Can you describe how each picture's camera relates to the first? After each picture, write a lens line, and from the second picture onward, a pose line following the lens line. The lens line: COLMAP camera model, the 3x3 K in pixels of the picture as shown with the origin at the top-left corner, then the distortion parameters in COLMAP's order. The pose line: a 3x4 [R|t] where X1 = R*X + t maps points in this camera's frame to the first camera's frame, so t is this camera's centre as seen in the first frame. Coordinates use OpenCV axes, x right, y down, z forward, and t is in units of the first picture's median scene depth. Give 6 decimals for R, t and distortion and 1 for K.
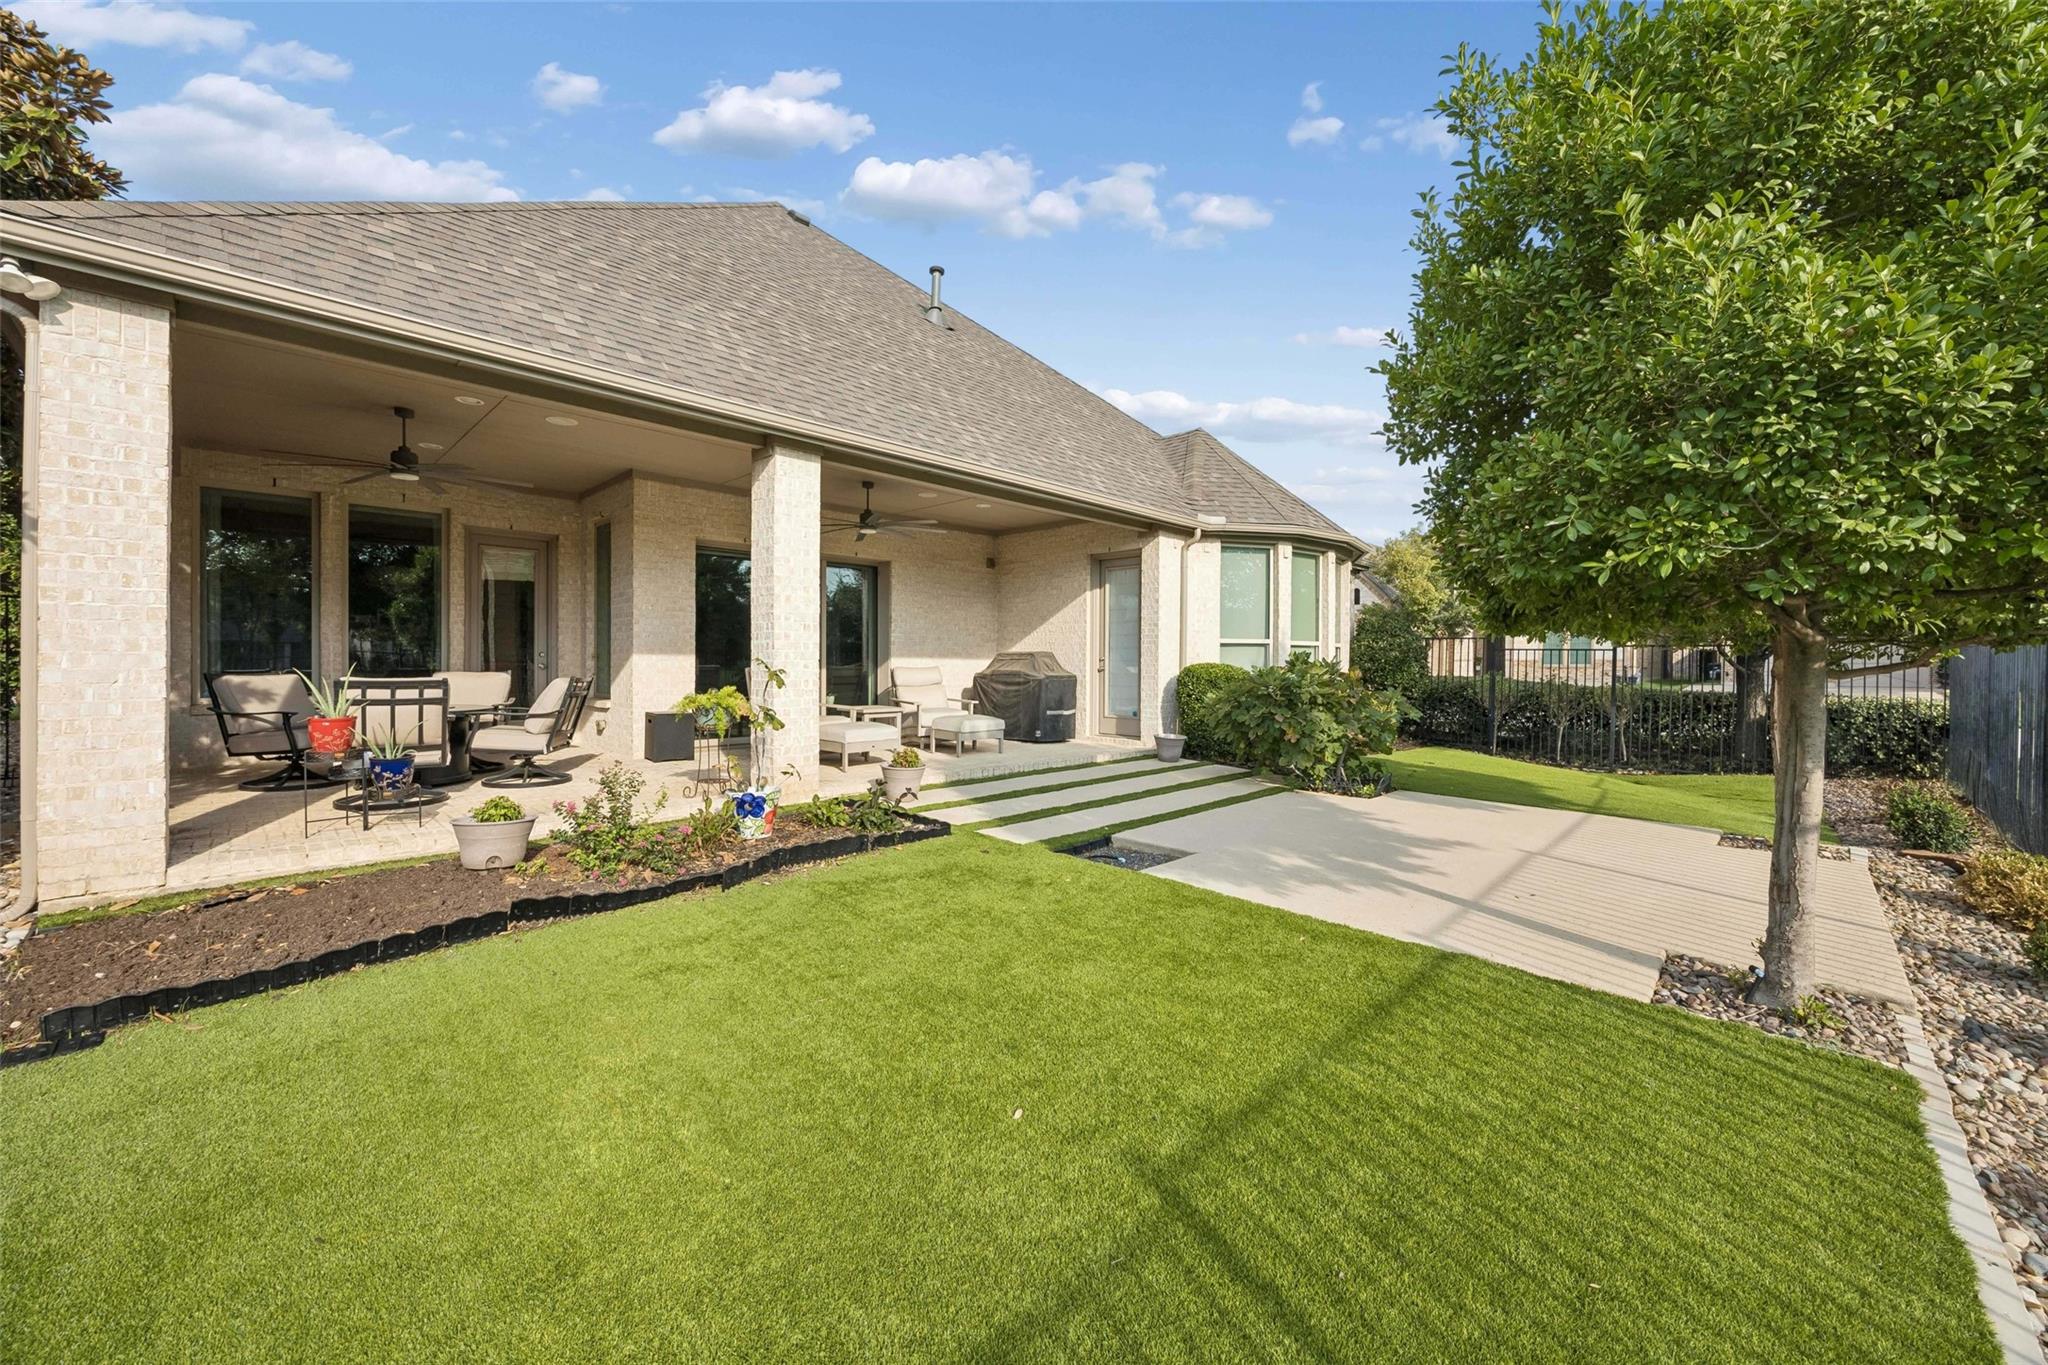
lens RADIAL K [[781.3, 0, 1034.0], [0, 781.3, 693.5], [0, 0, 1]] dist [0.001362, 0.000240]
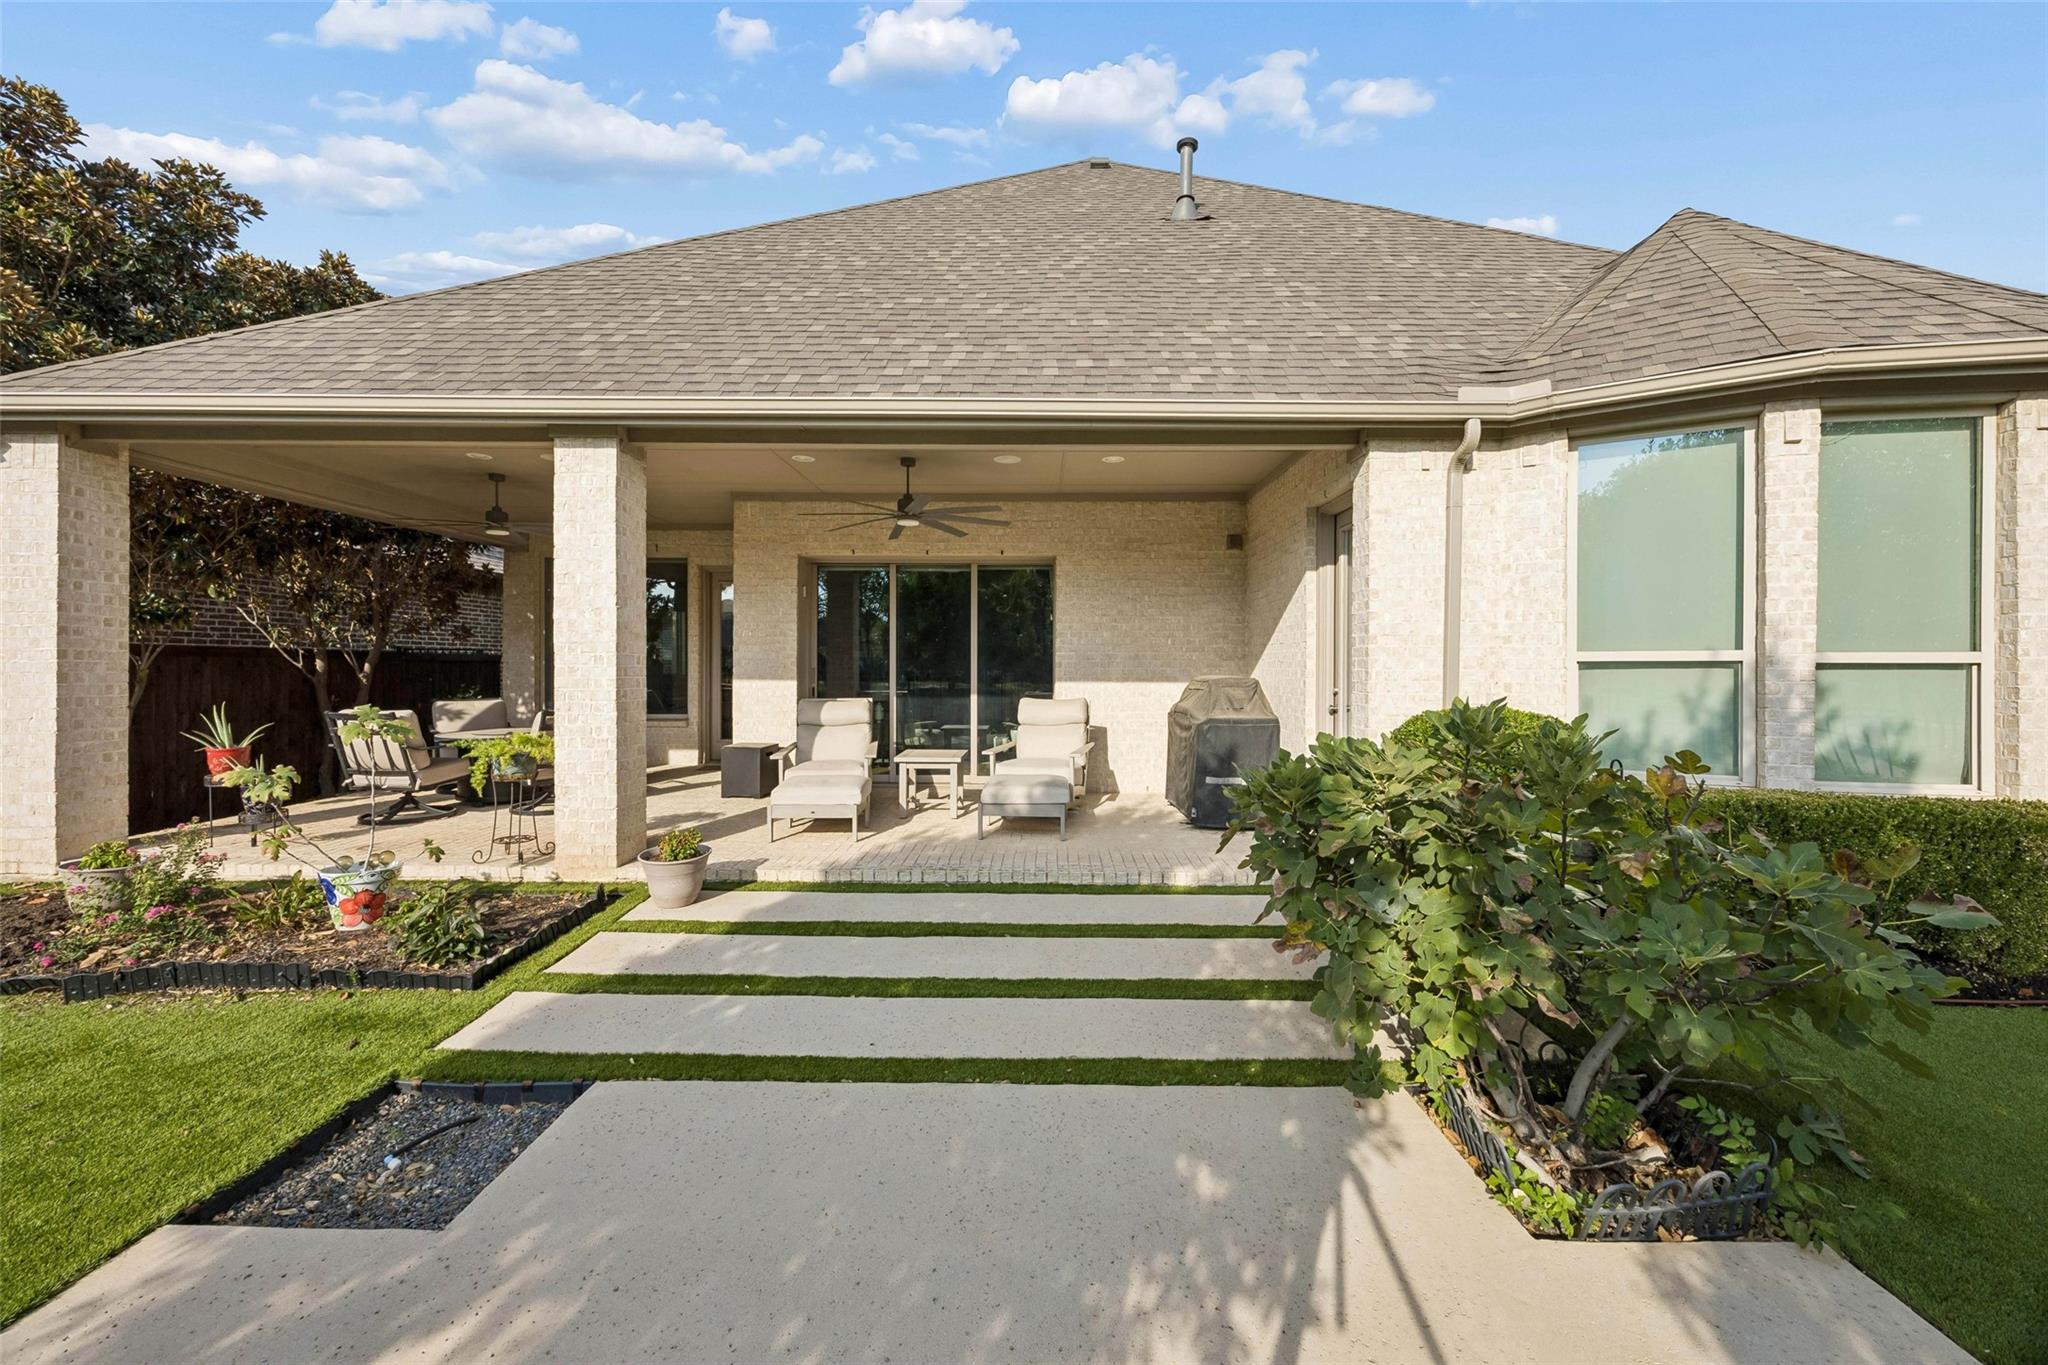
lens RADIAL K [[781.3, 0, 1026.3], [0, 781.3, 688.1], [0, 0, 1]] dist [0.001362, 0.000240]
pose [[0.690837, 0.017985, -0.722787, 0.367036], [-0.027722, 0.999614, -0.001624, -0.042108], [0.722479, 0.021159, 0.691069, 0.486776]]
